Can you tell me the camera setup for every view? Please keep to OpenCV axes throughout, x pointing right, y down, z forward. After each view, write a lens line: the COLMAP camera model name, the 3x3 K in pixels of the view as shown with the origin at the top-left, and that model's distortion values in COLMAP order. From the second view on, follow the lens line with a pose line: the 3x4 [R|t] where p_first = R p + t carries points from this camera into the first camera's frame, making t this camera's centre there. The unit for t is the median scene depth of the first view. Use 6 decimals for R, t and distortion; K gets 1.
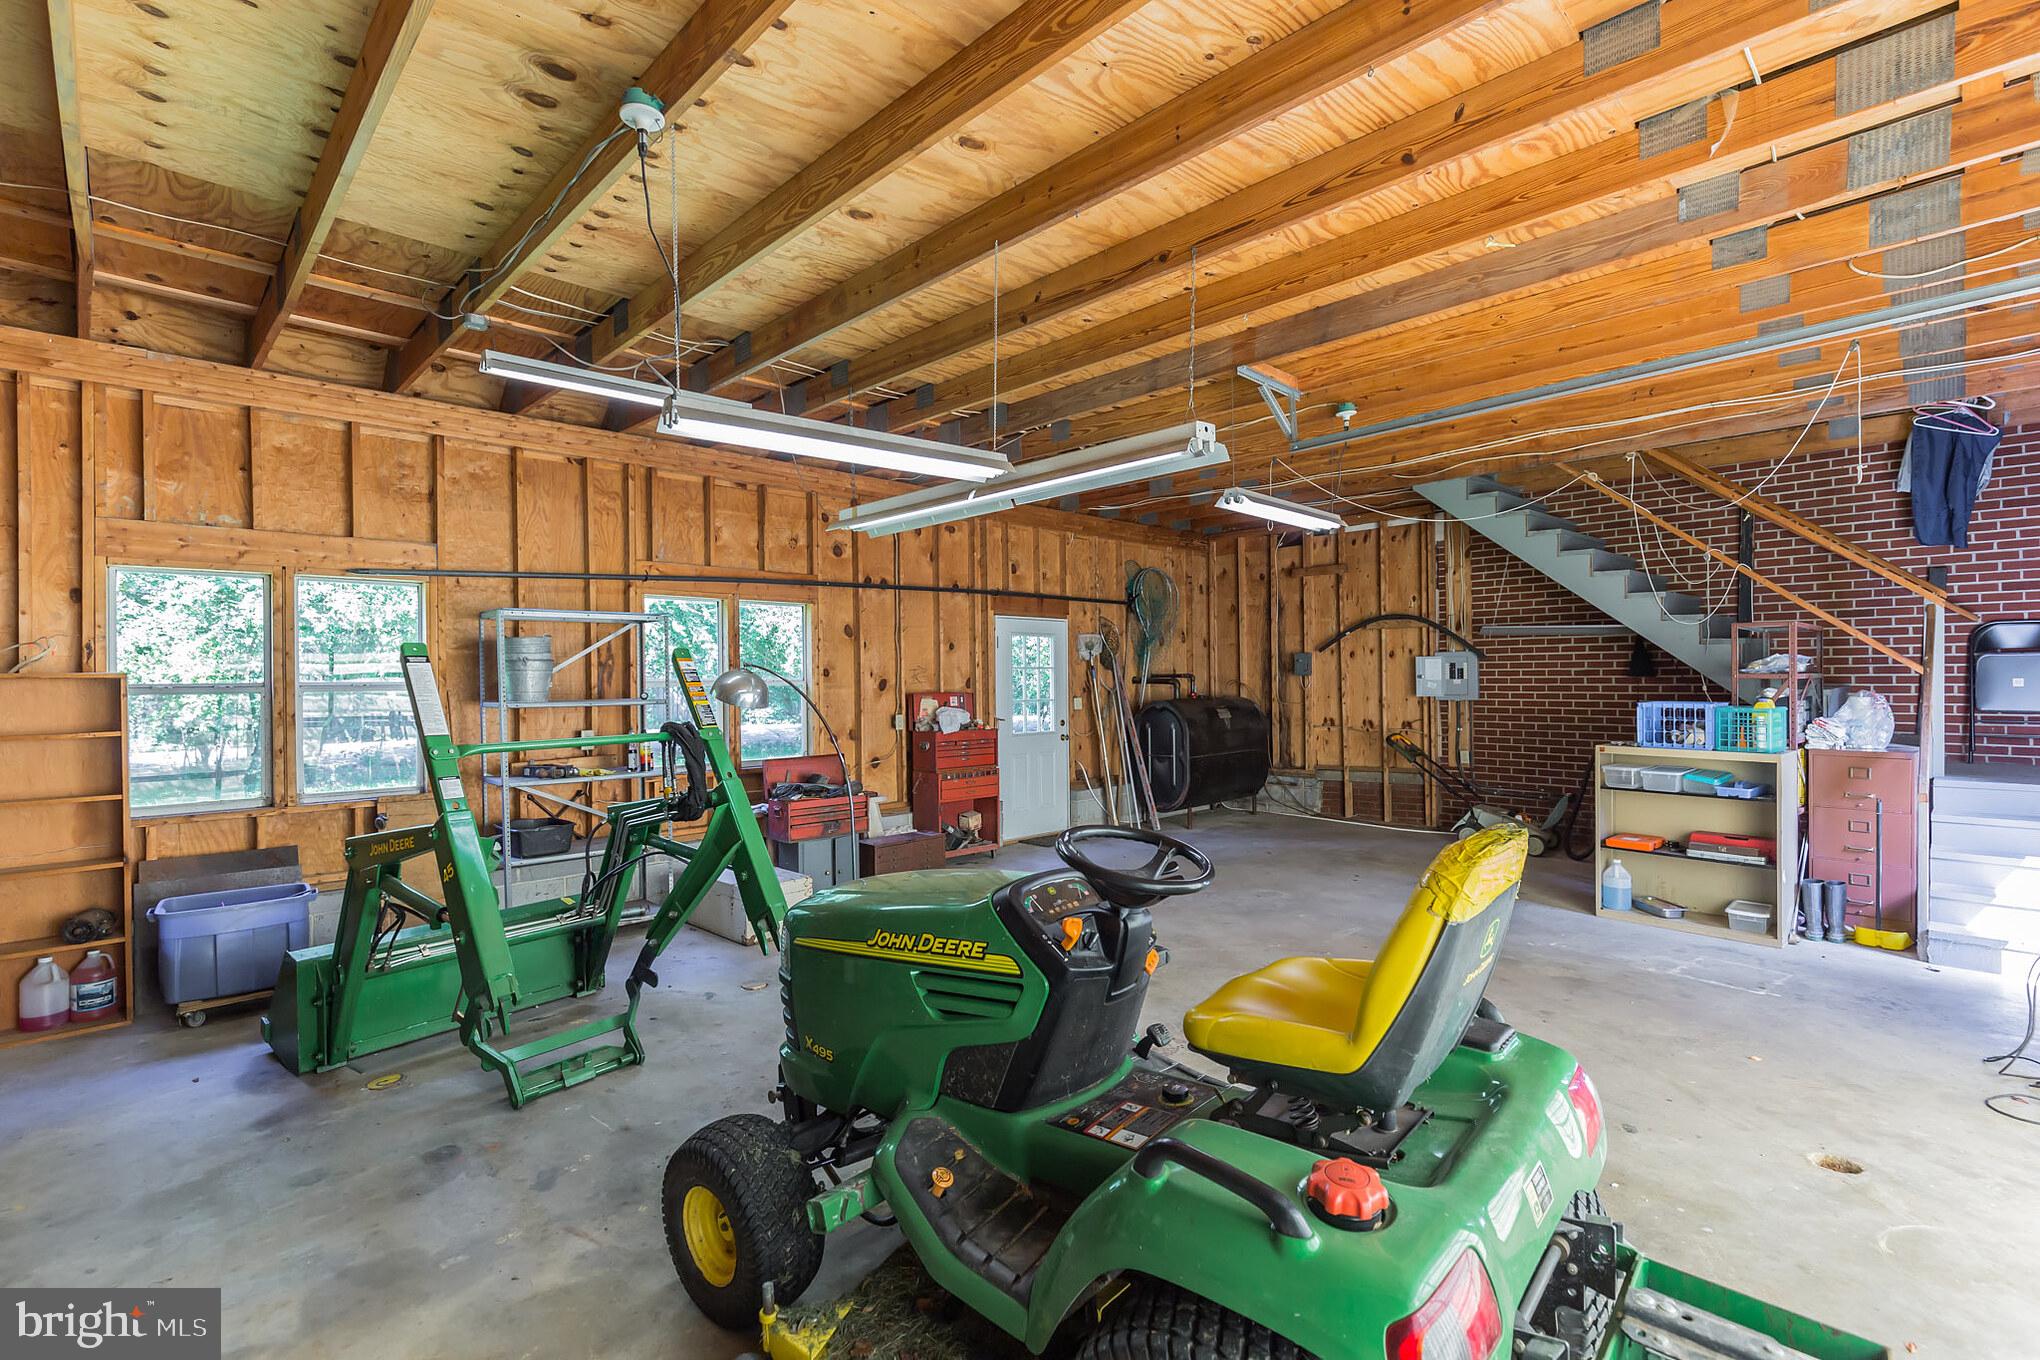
lens RADIAL K [[929.8, 0, 1020.1], [0, 929.8, 682.6], [0, 0, 1]] dist [0.013609, -0.001932]
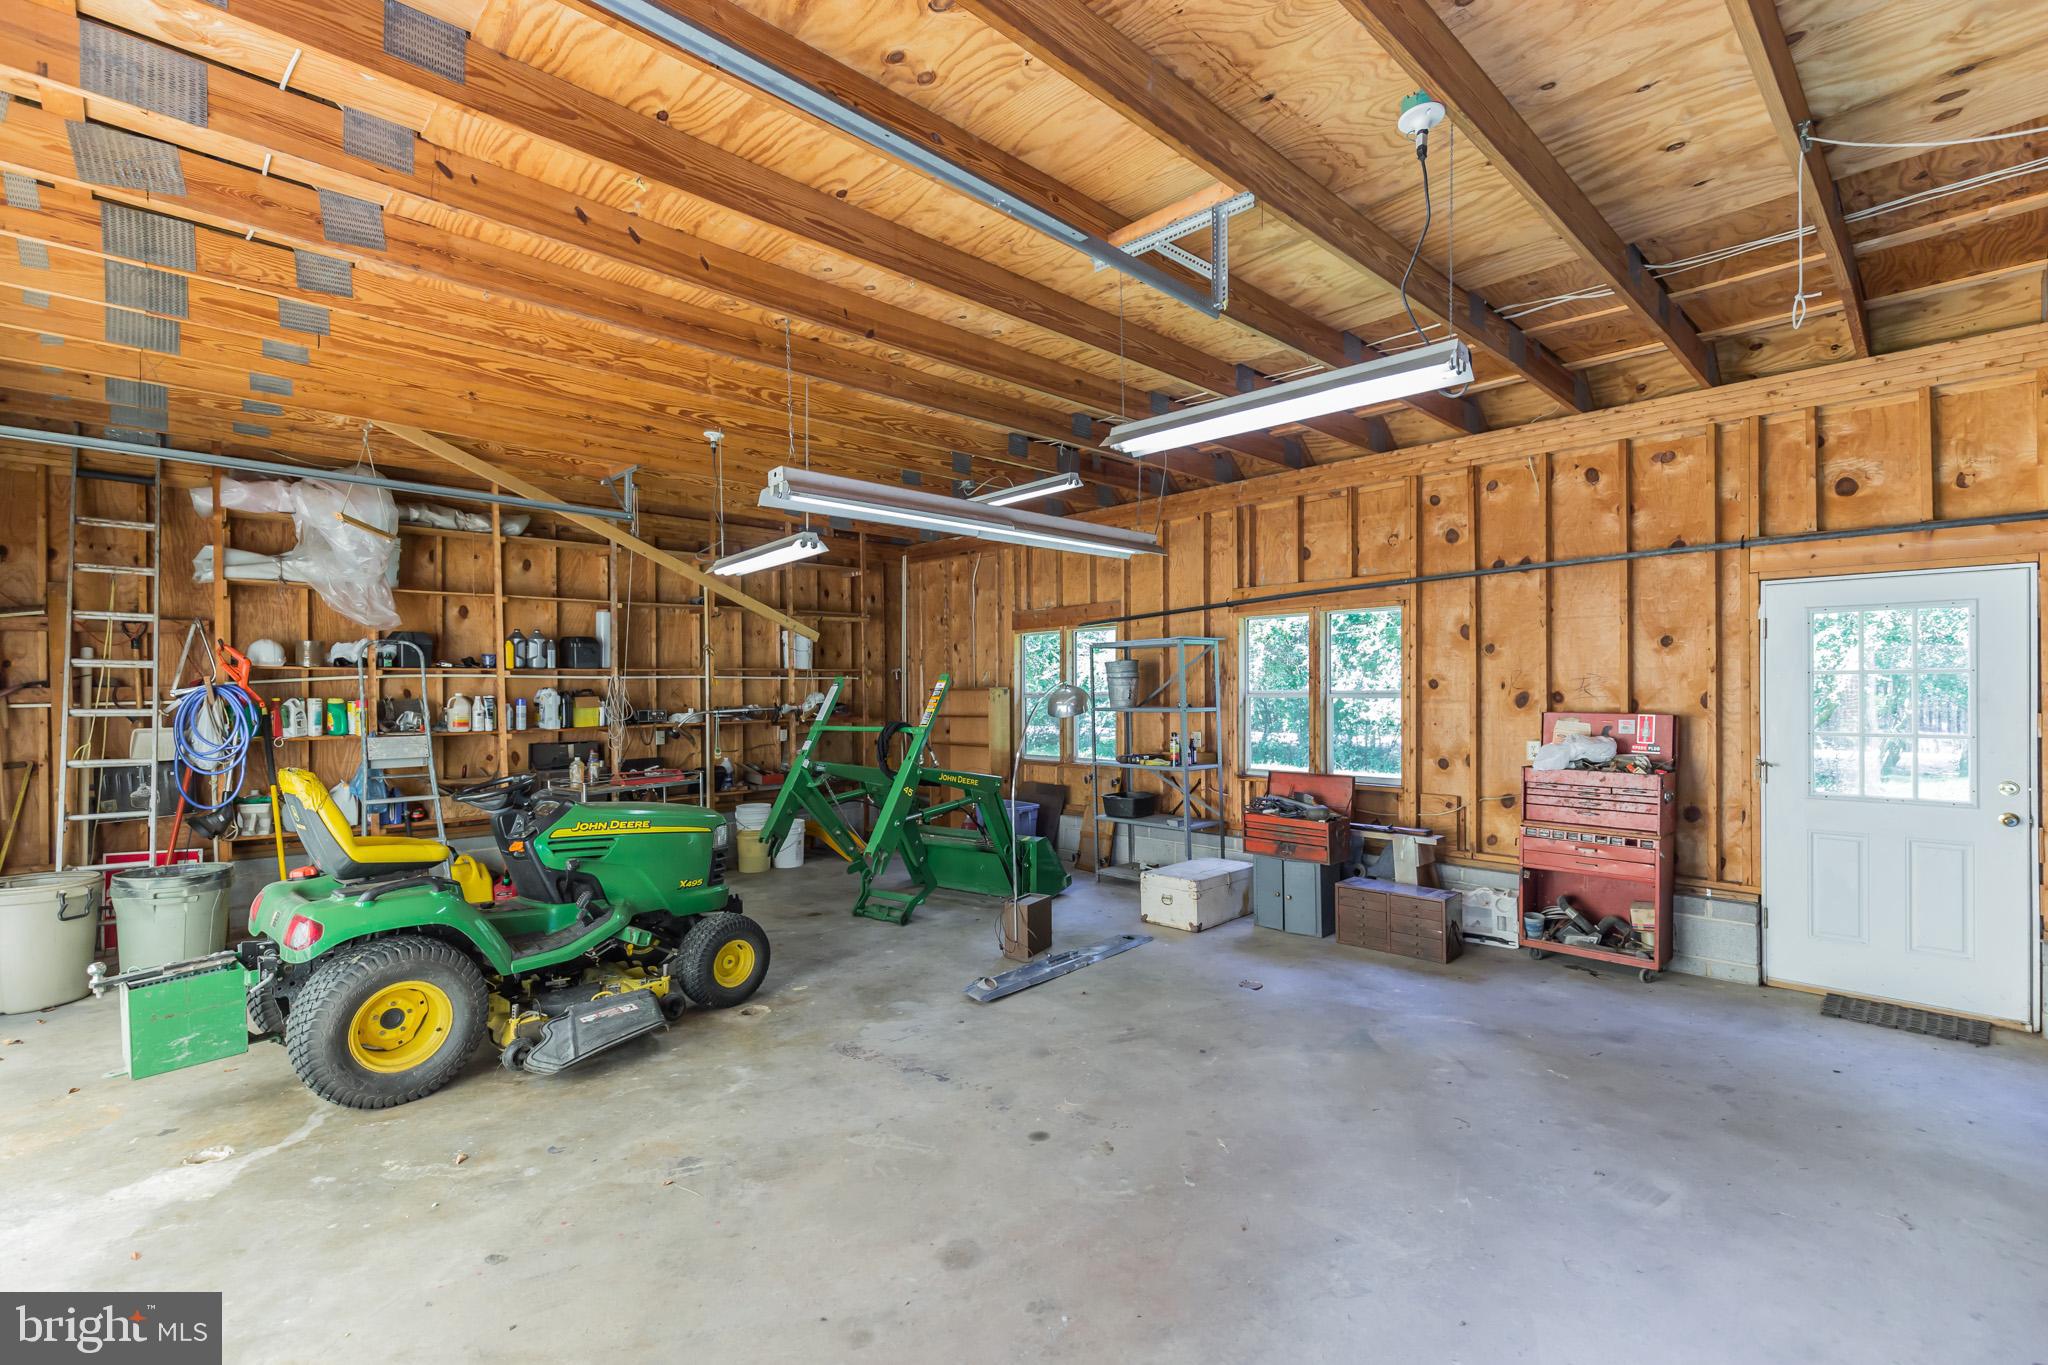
lens RADIAL K [[927.6, 0, 1023.7], [0, 927.6, 685.9], [0, 0, 1]] dist [-0.000755, -0.000086]
pose [[0.003483, 0.001059, -0.999993, 0.667364], [0.000011, 0.999999, 0.001059, -0.010135], [0.999994, -0.000014, 0.003483, 0.657806]]
